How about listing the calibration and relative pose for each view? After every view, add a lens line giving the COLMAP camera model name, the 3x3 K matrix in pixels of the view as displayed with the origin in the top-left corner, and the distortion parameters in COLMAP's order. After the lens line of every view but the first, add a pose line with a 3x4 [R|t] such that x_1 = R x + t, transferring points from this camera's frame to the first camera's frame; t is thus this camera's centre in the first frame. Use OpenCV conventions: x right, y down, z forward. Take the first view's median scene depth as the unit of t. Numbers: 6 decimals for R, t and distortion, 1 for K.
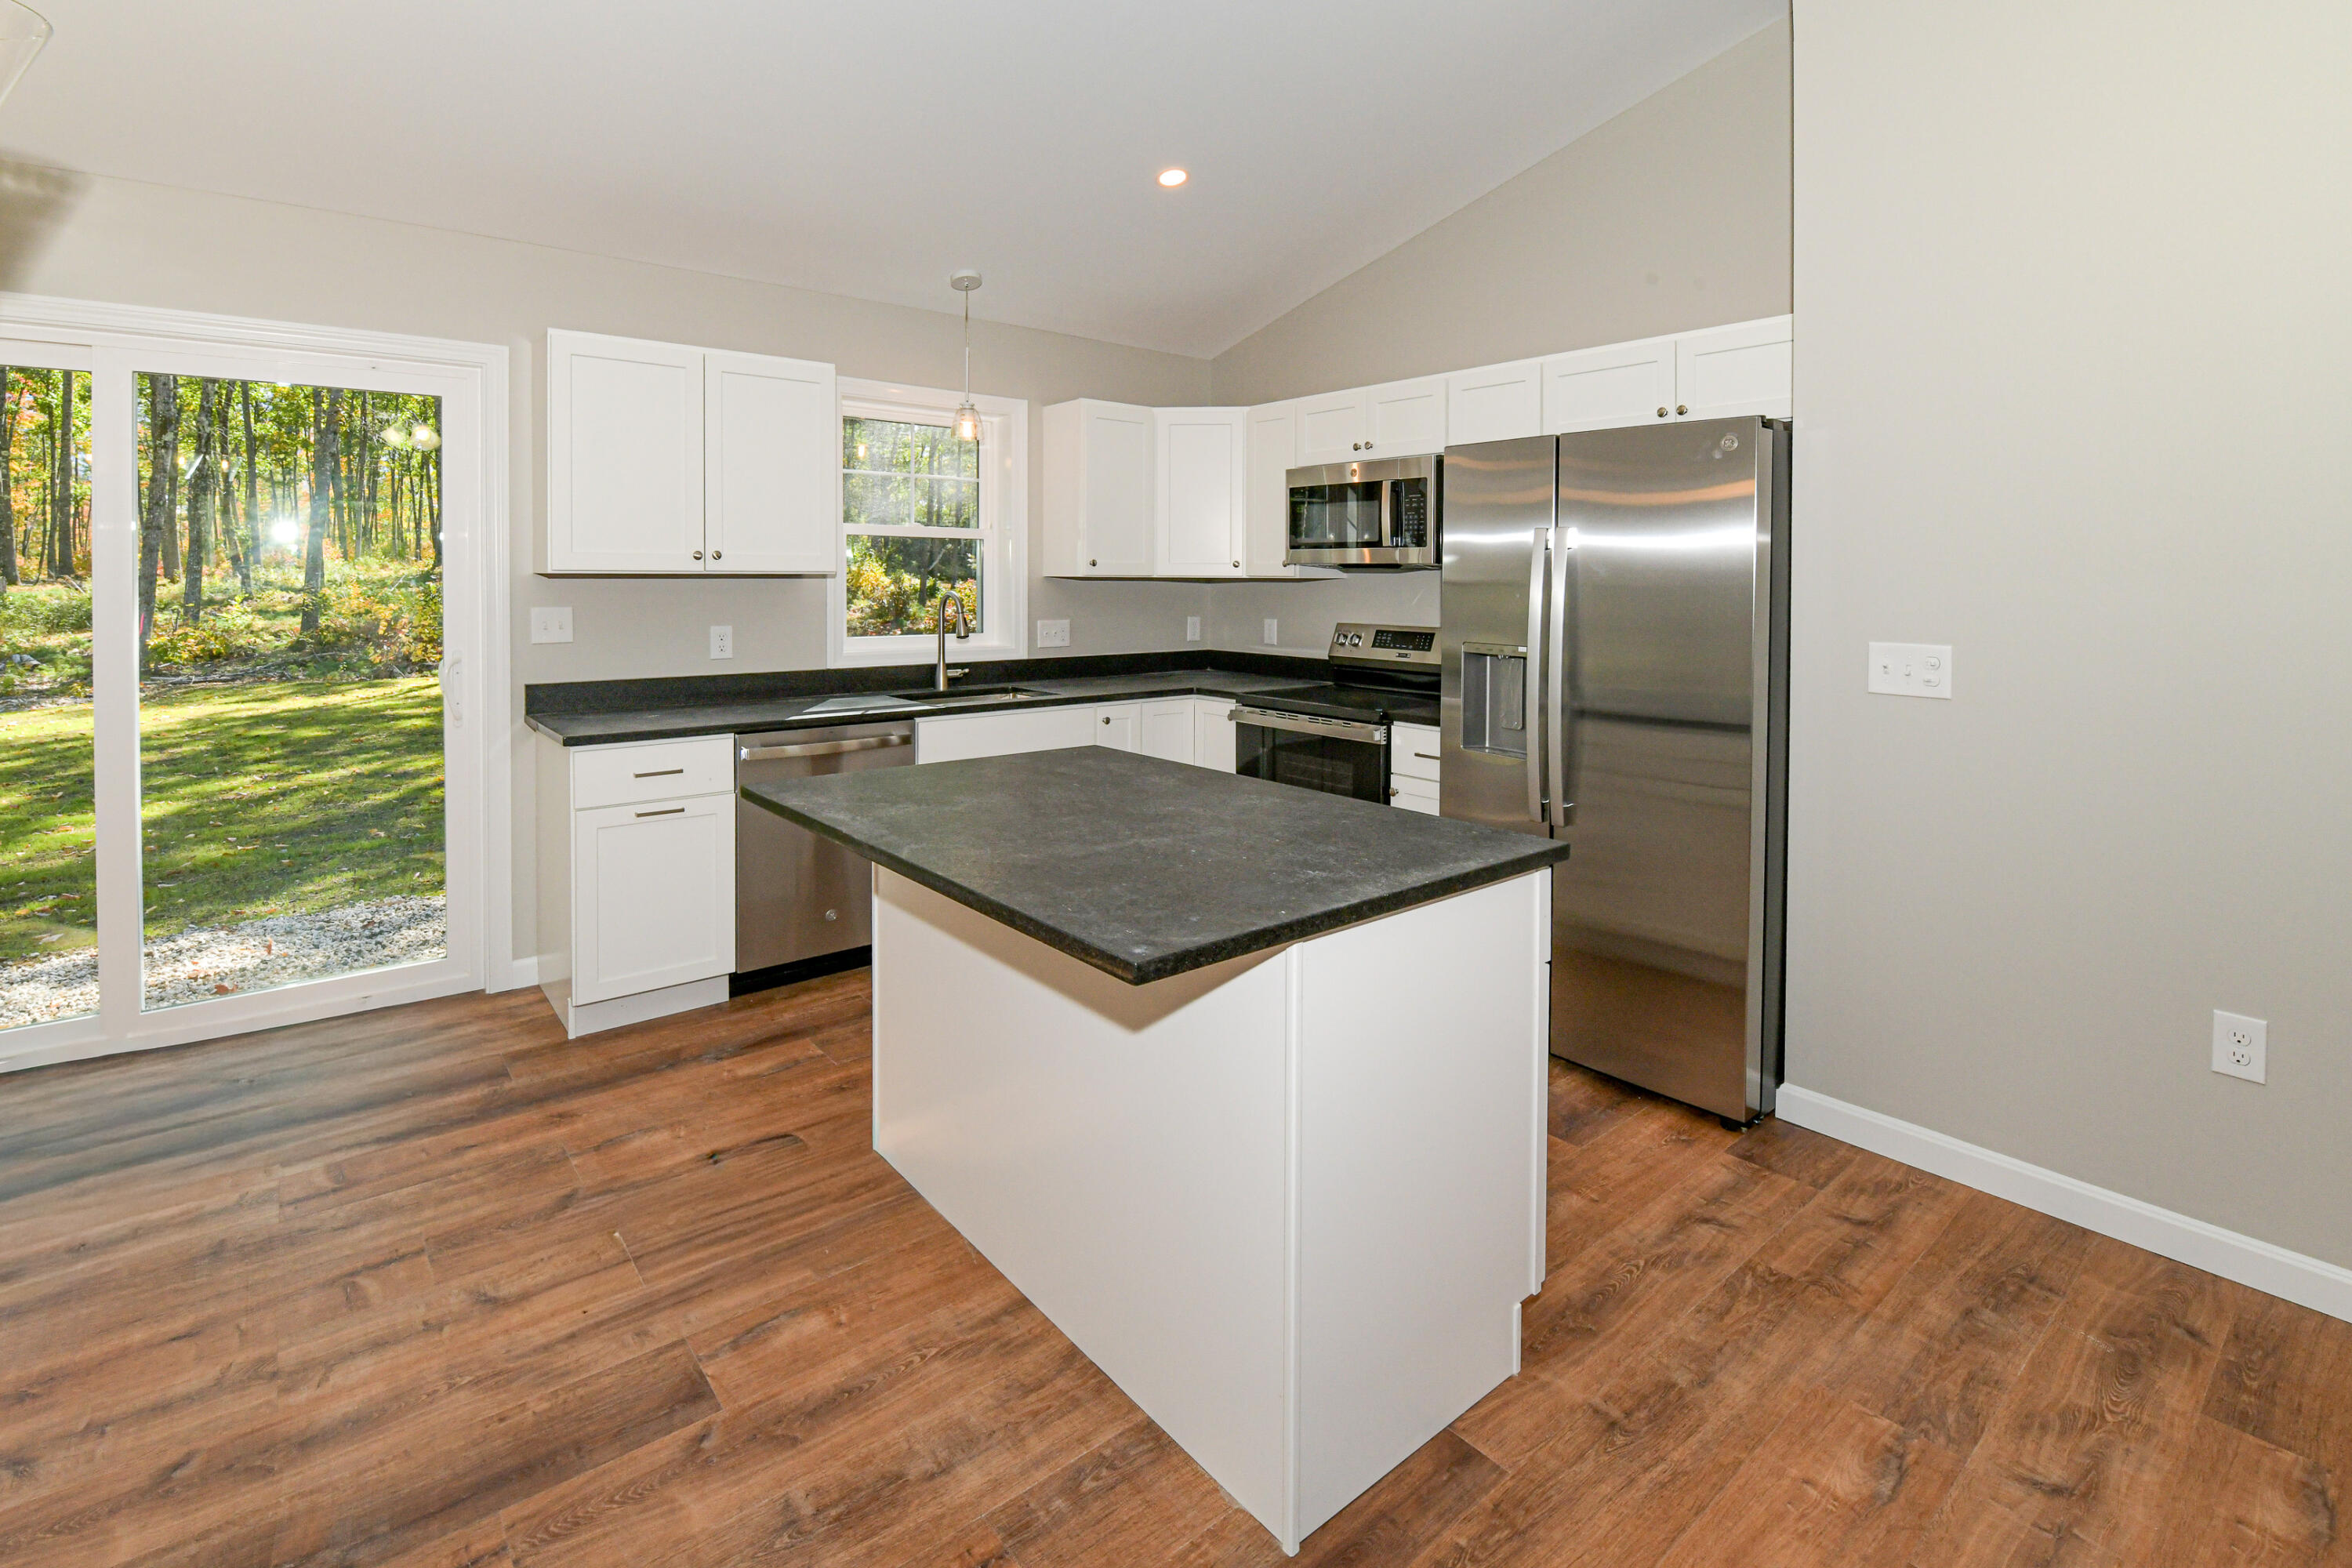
lens RADIAL K [[1074.6, 0, 1163.2], [0, 1074.6, 597.1], [0, 0, 1]] dist [-0.001615, -0.006981]
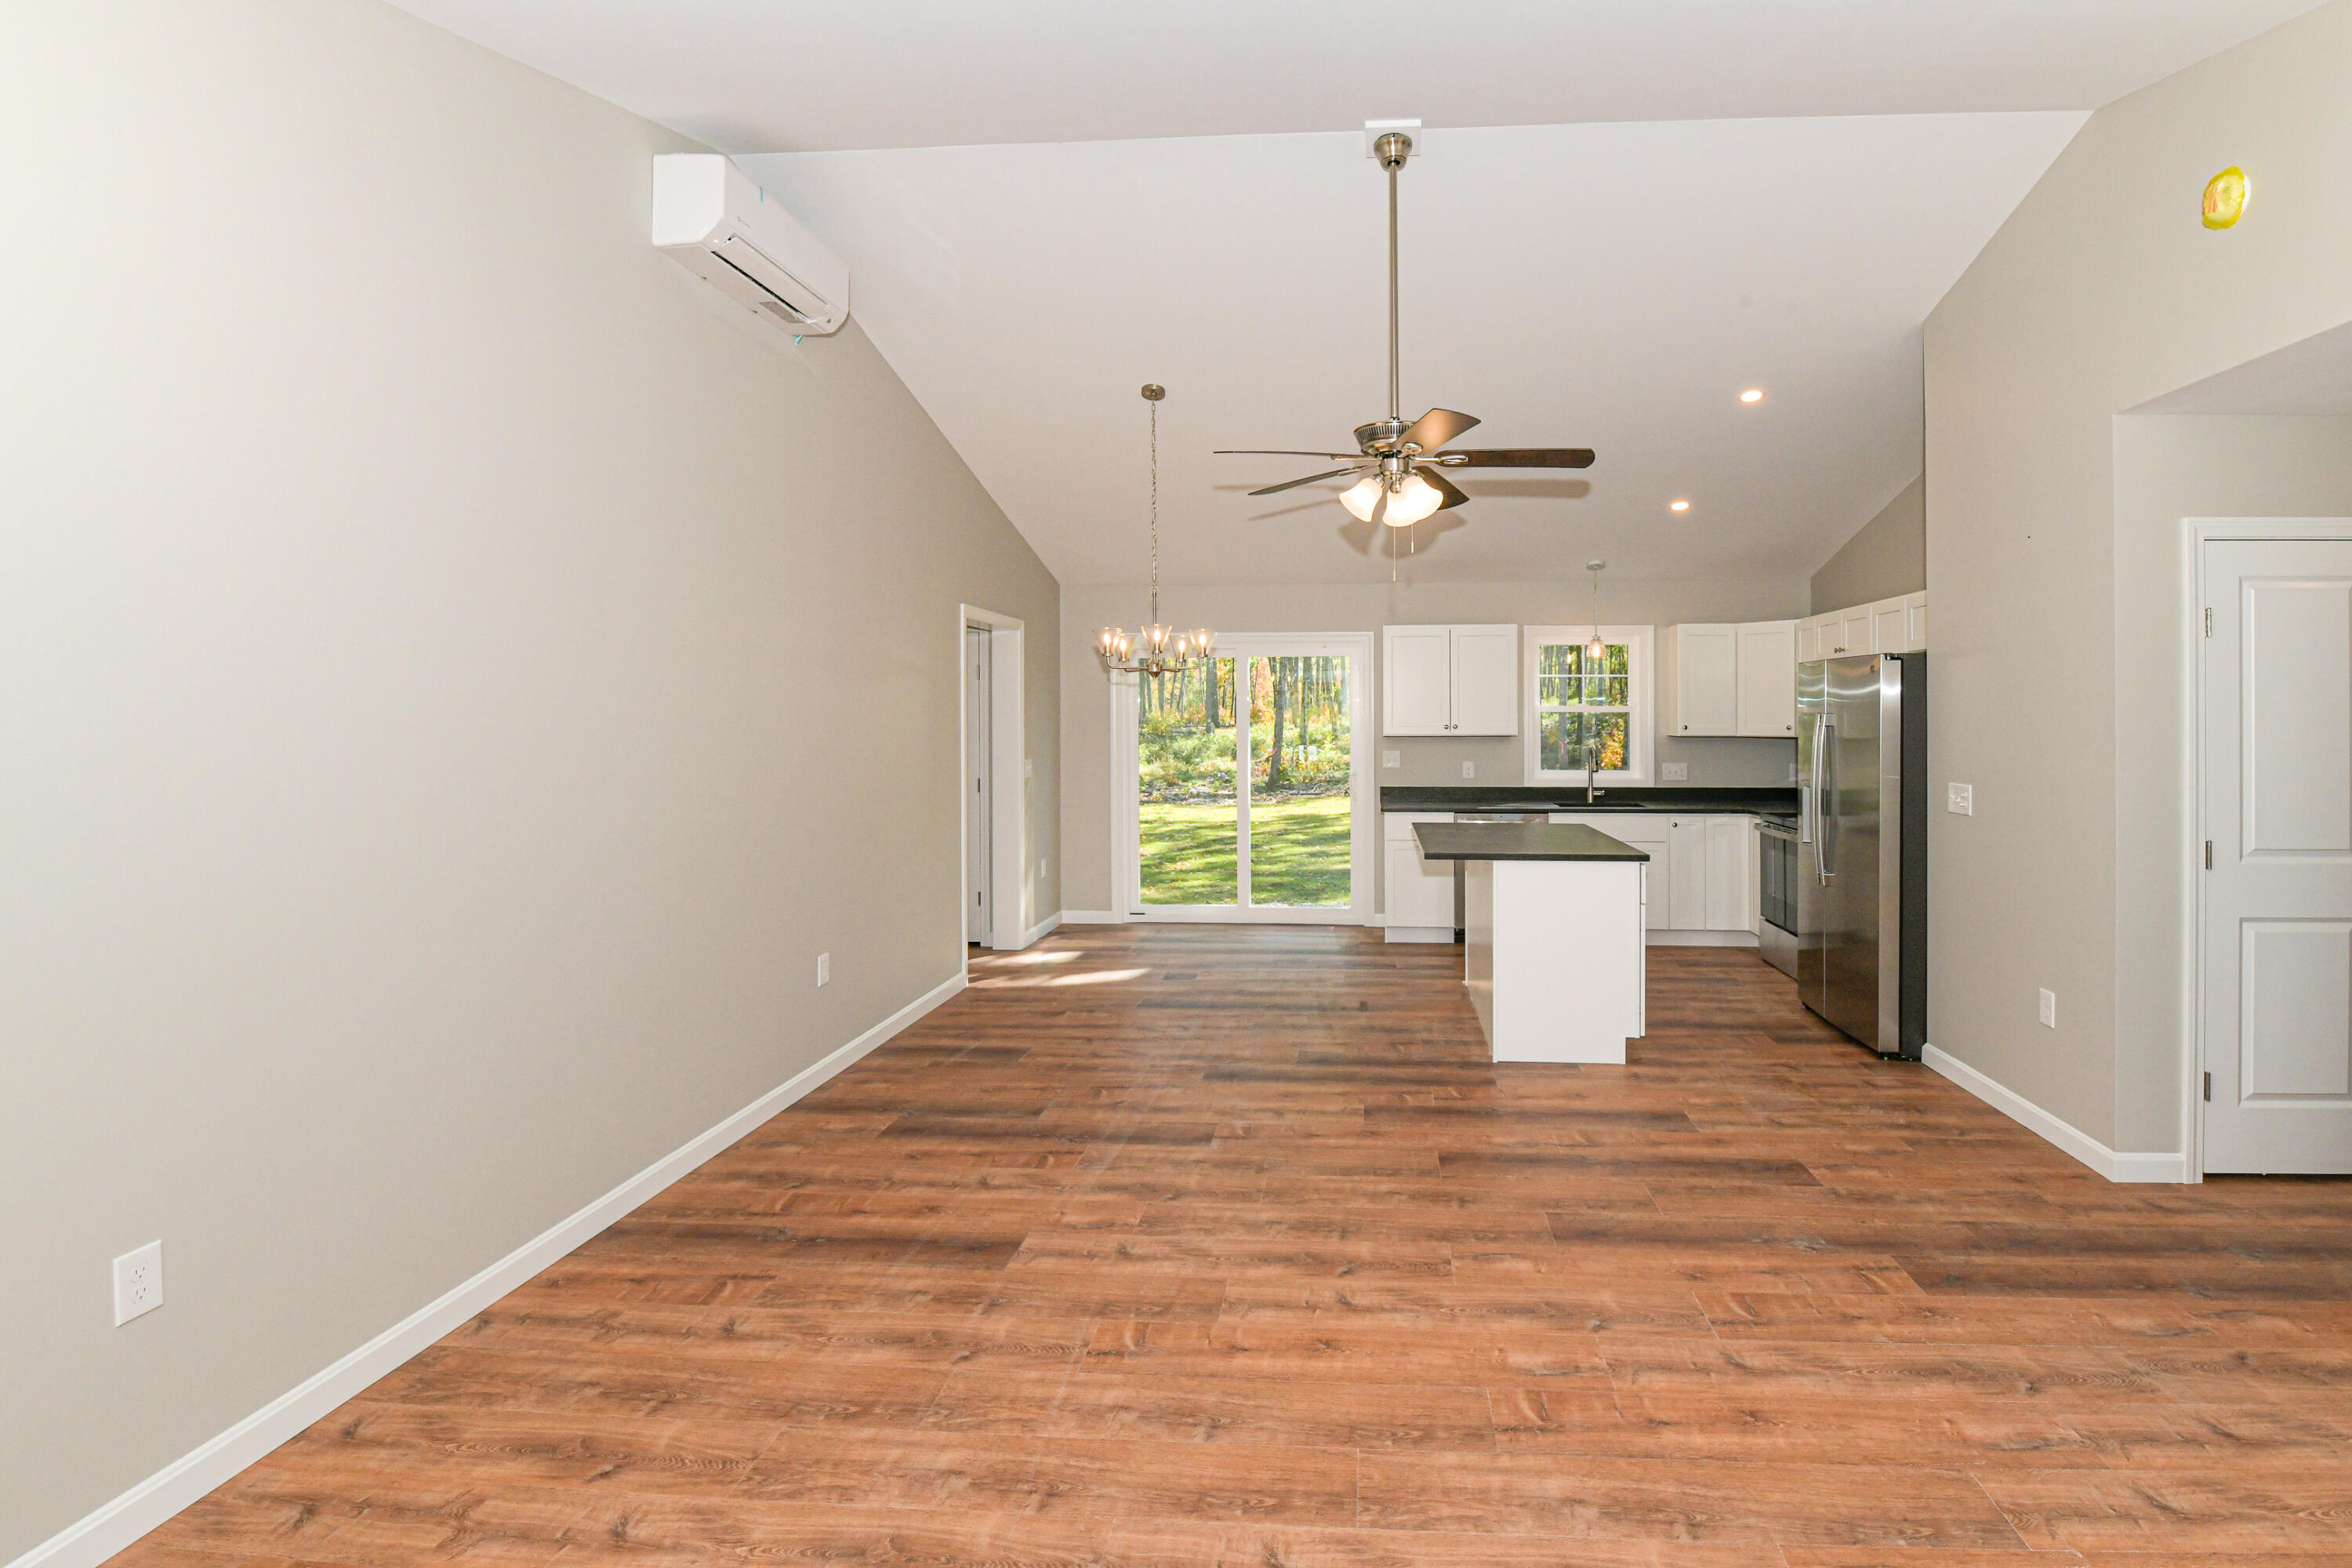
lens RADIAL K [[1082.9, 0, 1310.4], [0, 1082.9, 721.5], [0, 0, 1]] dist [-0.021207, -0.000612]
pose [[0.737980, -0.003343, -0.674815, 1.097375], [-0.007303, 0.999890, -0.012940, -0.029412], [0.674784, 0.014478, 0.737874, -1.004409]]
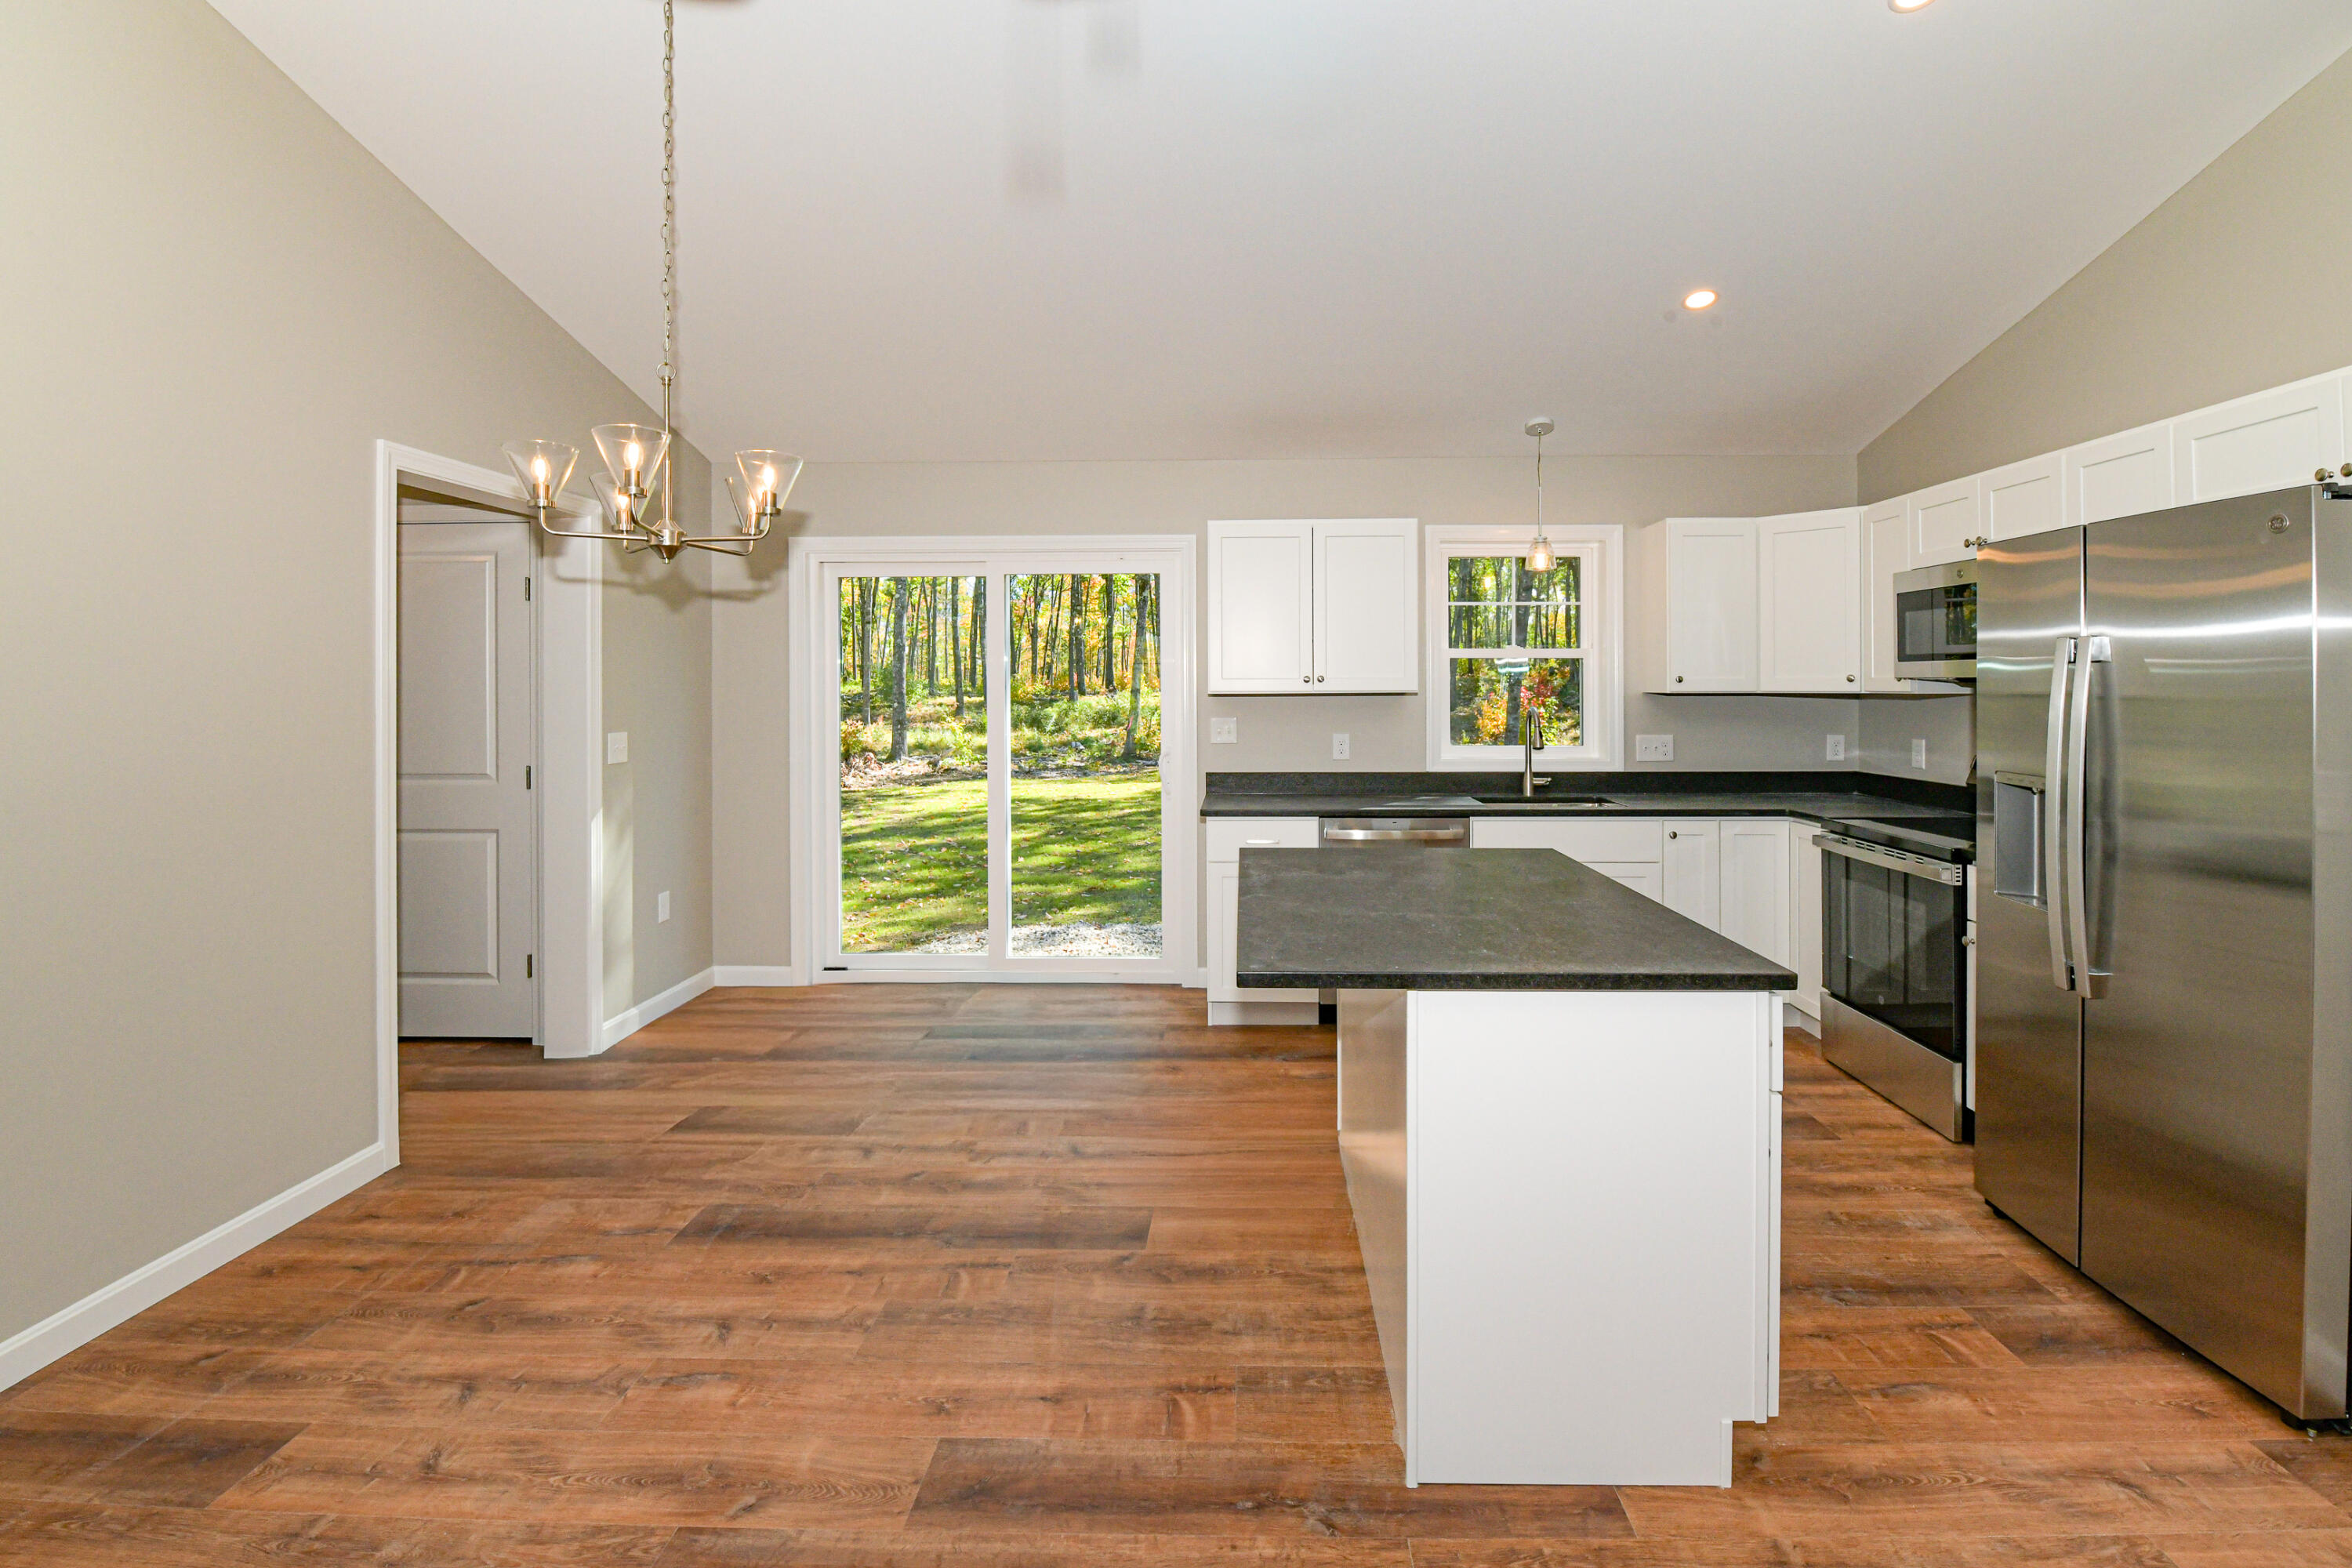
lens RADIAL K [[1043.9, 0, 1230.2], [0, 1043.9, 692.0], [0, 0, 1]] dist [-0.015635, -0.000934]
pose [[0.765587, -0.003448, -0.643324, 0.440147], [-0.005246, 0.999919, -0.011602, -0.011710], [0.643311, 0.012257, 0.765506, -0.043774]]
